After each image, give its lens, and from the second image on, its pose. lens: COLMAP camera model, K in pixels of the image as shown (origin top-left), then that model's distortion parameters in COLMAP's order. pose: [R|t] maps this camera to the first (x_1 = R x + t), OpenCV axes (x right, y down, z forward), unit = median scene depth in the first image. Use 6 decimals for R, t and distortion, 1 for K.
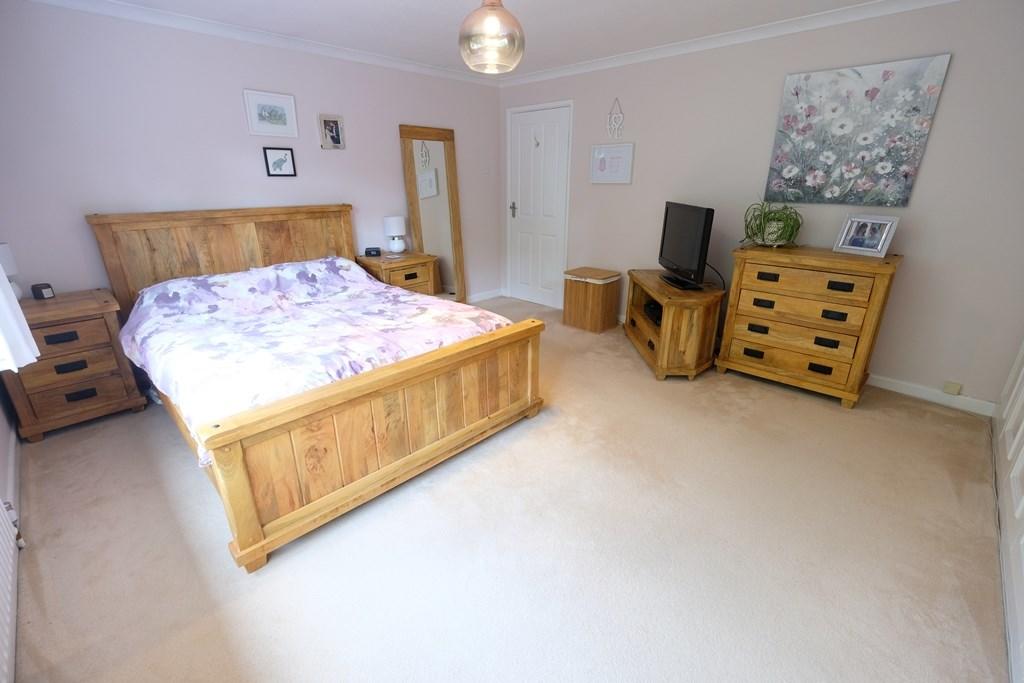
lens RADIAL K [[448.4, 0, 516.1], [0, 448.4, 335.4], [0, 0, 1]] dist [-0.001949, -0.000617]
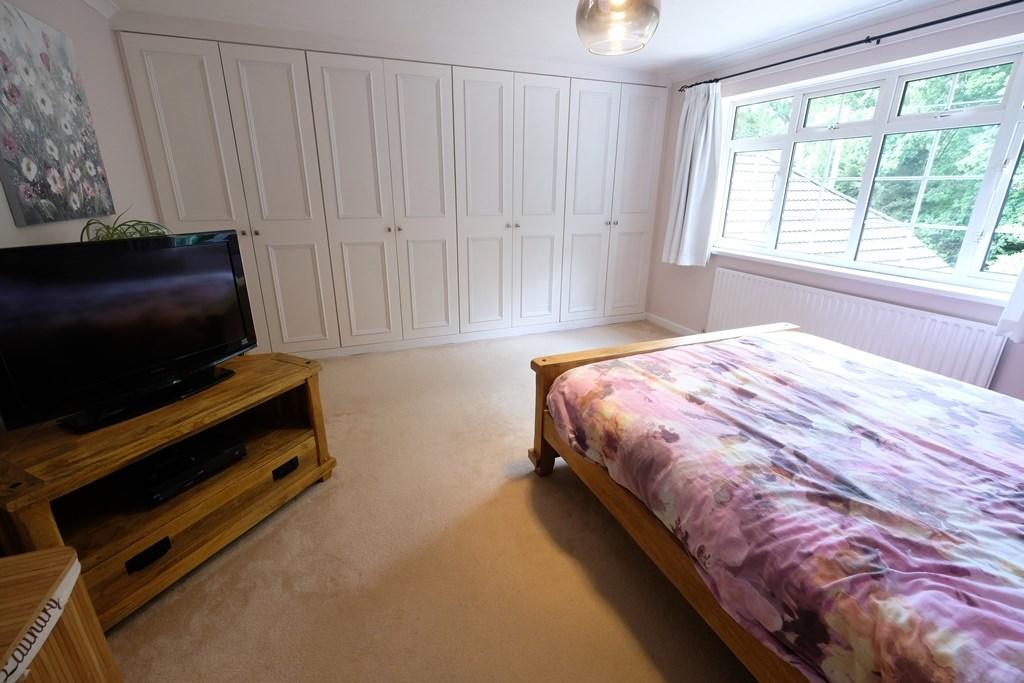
lens RADIAL K [[448.4, 0, 516.1], [0, 448.4, 335.4], [0, 0, 1]] dist [-0.001949, -0.000617]
pose [[-0.912552, -0.135647, 0.385808, -0.223719], [0.130769, 0.797075, 0.589552, -0.558804], [-0.387489, 0.588449, -0.709634, 1.595416]]
